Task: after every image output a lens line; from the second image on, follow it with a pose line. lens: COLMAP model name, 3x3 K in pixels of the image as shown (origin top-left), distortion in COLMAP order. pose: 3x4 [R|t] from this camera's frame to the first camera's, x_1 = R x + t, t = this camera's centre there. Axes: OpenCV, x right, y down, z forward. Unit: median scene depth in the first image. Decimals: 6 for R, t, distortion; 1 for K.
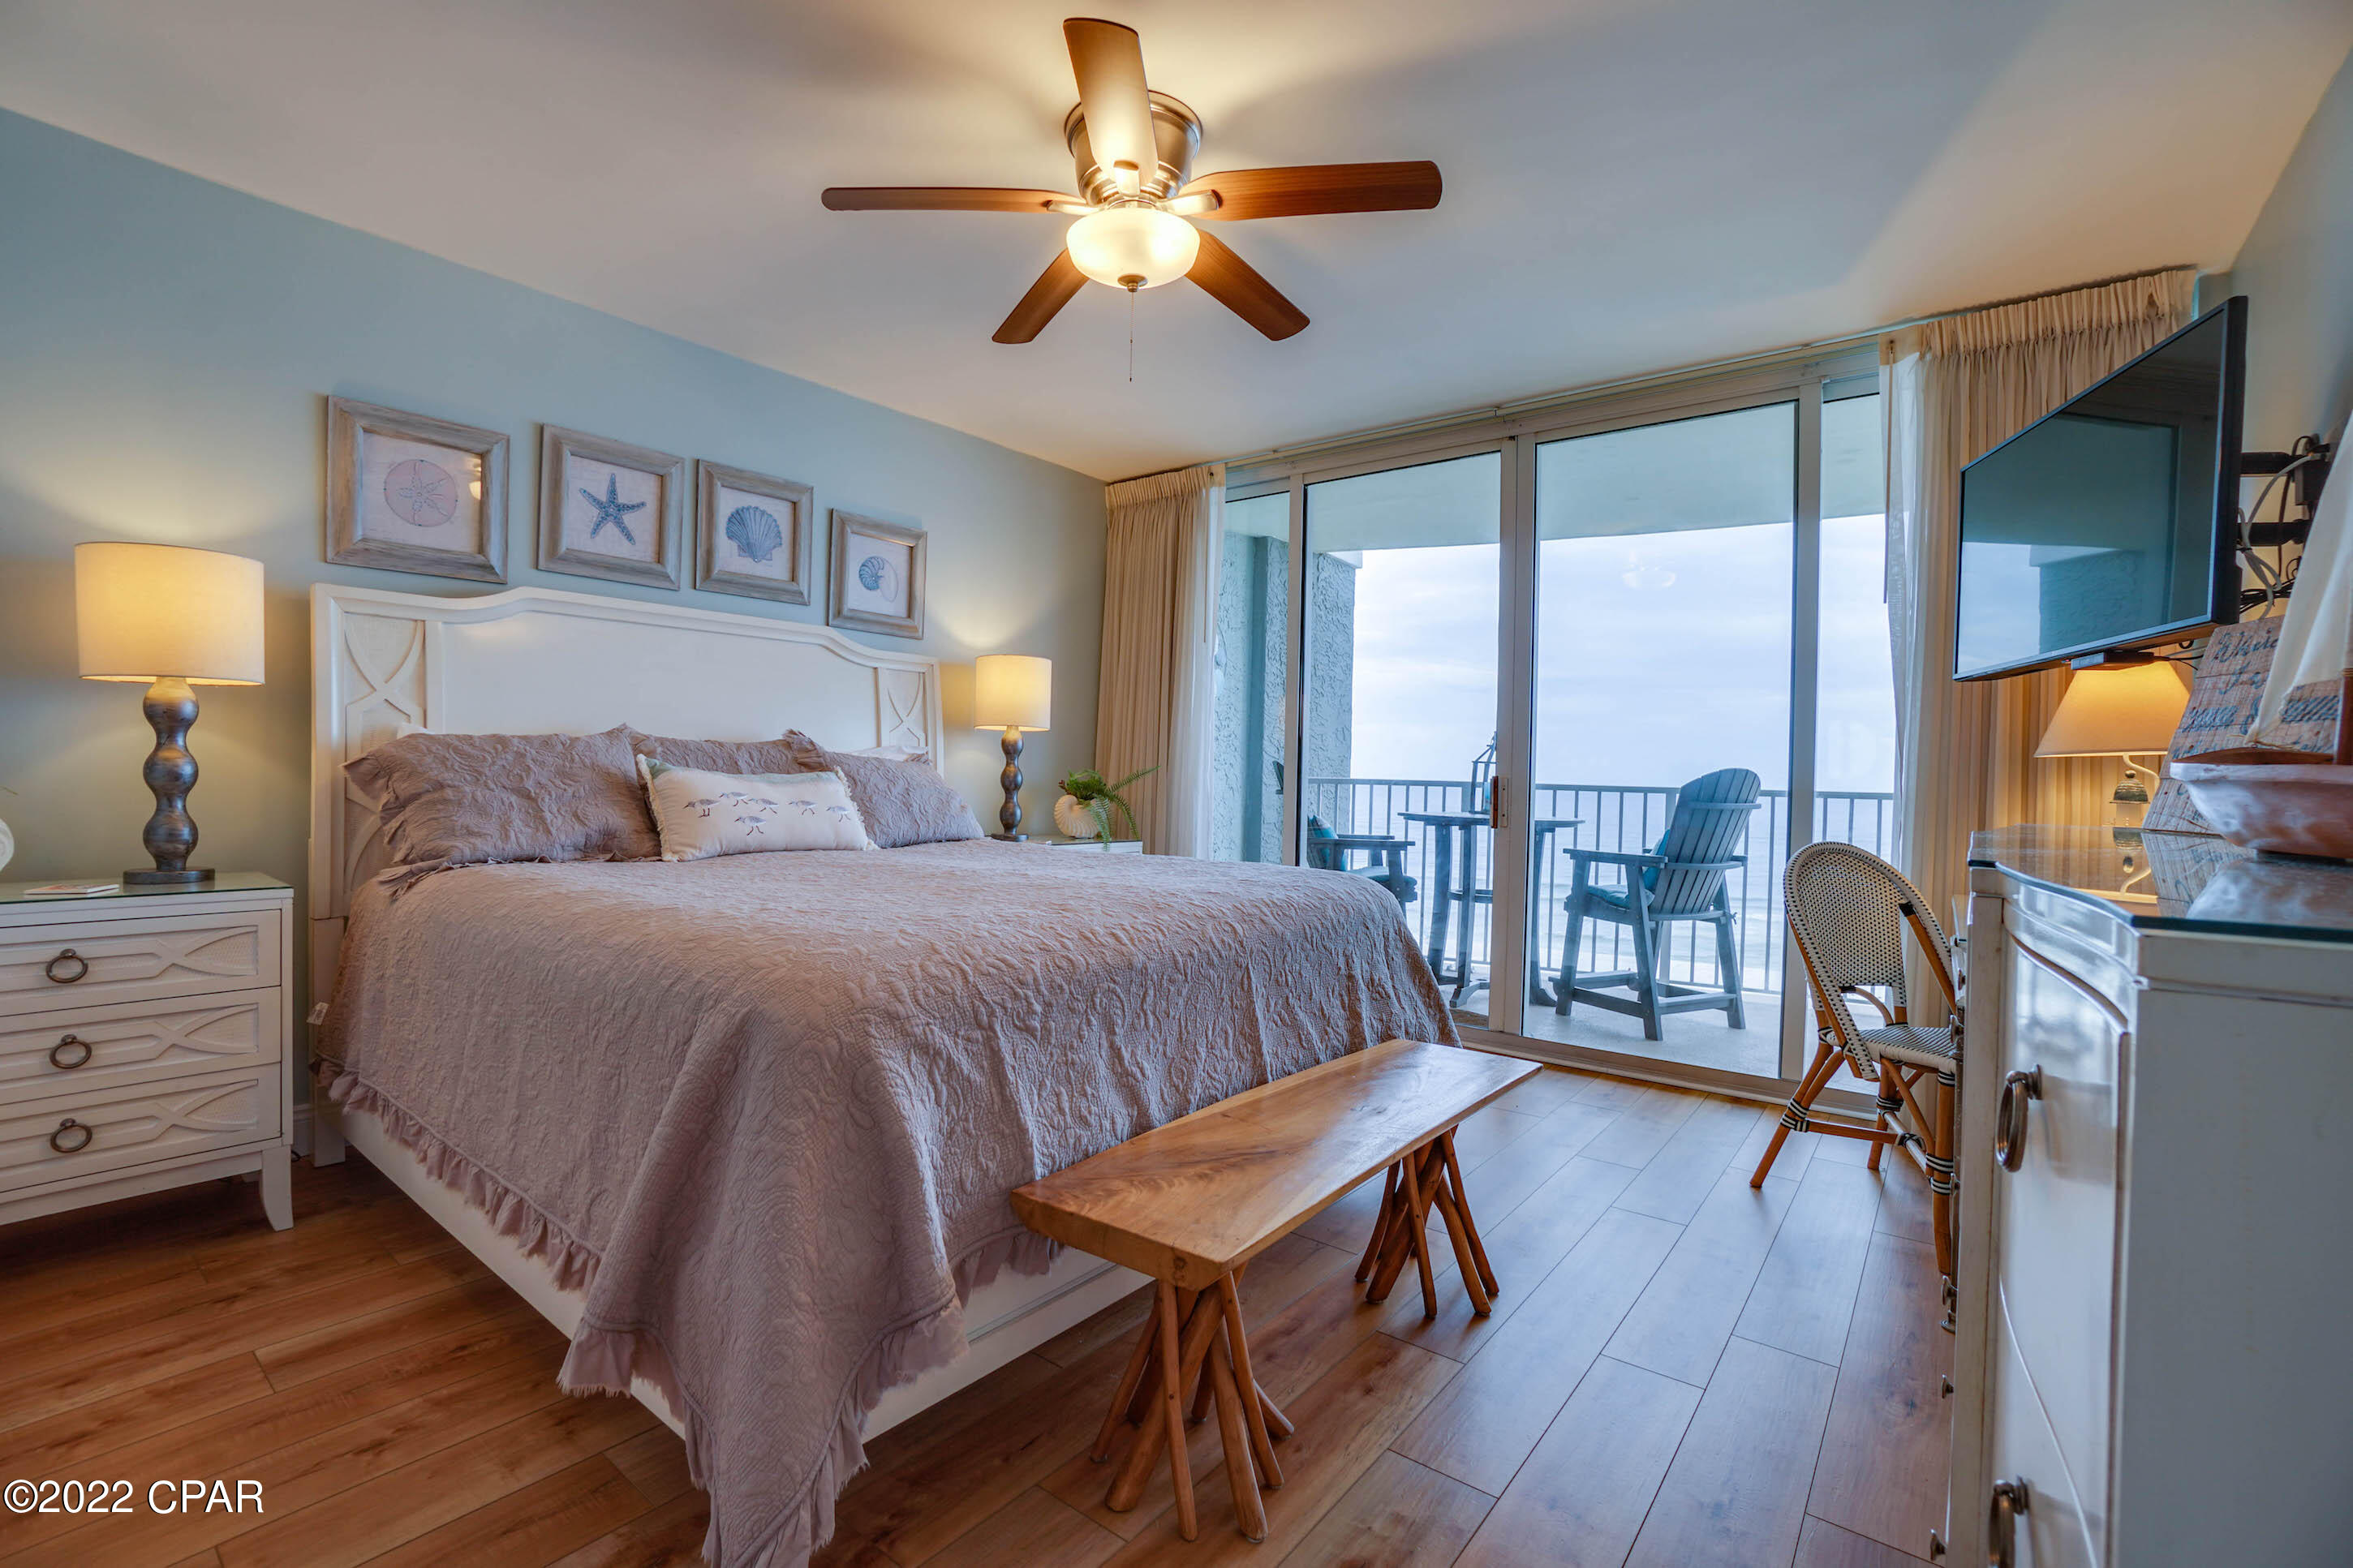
lens RADIAL K [[1040.3, 0, 1150.5], [0, 1040.3, 784.8], [0, 0, 1]] dist [-0.068329, 0.025486]
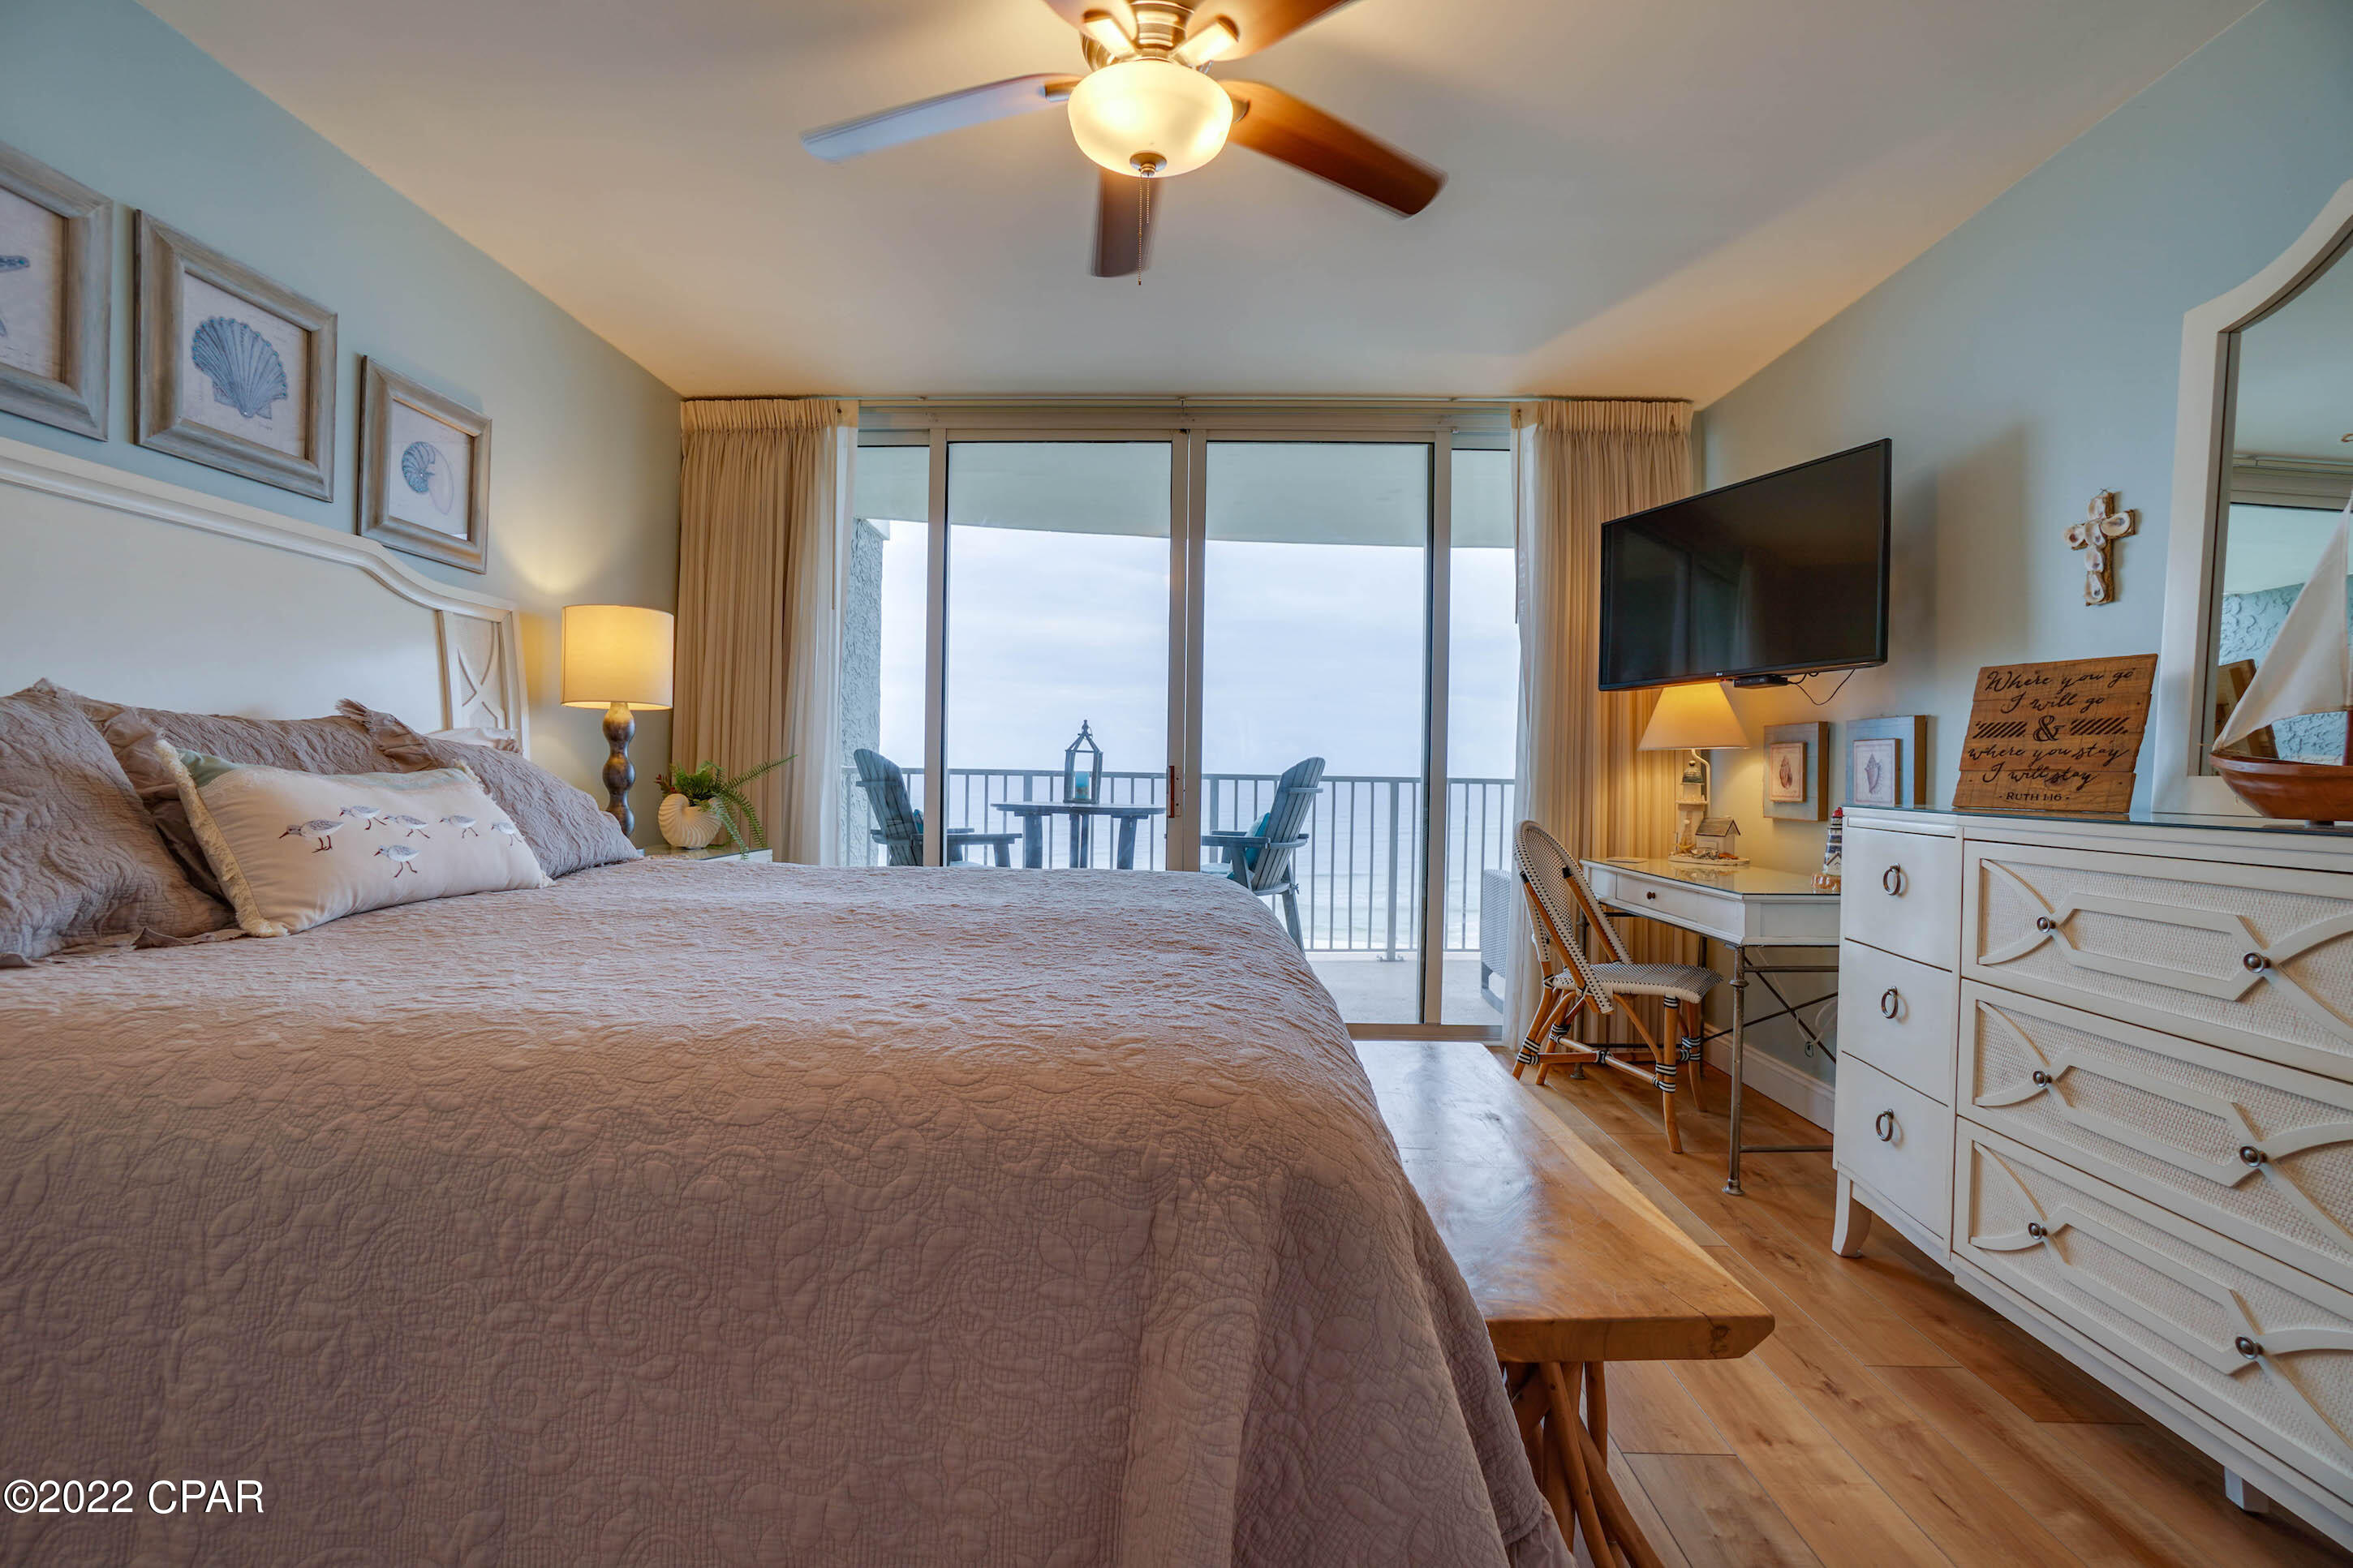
lens RADIAL K [[1040.3, 0, 1150.5], [0, 1040.3, 784.8], [0, 0, 1]] dist [-0.068329, 0.025486]
pose [[0.800896, -0.017286, 0.598554, -0.302851], [0.007967, 0.999802, 0.018213, -0.009195], [-0.598750, -0.009817, 0.800876, 0.212463]]
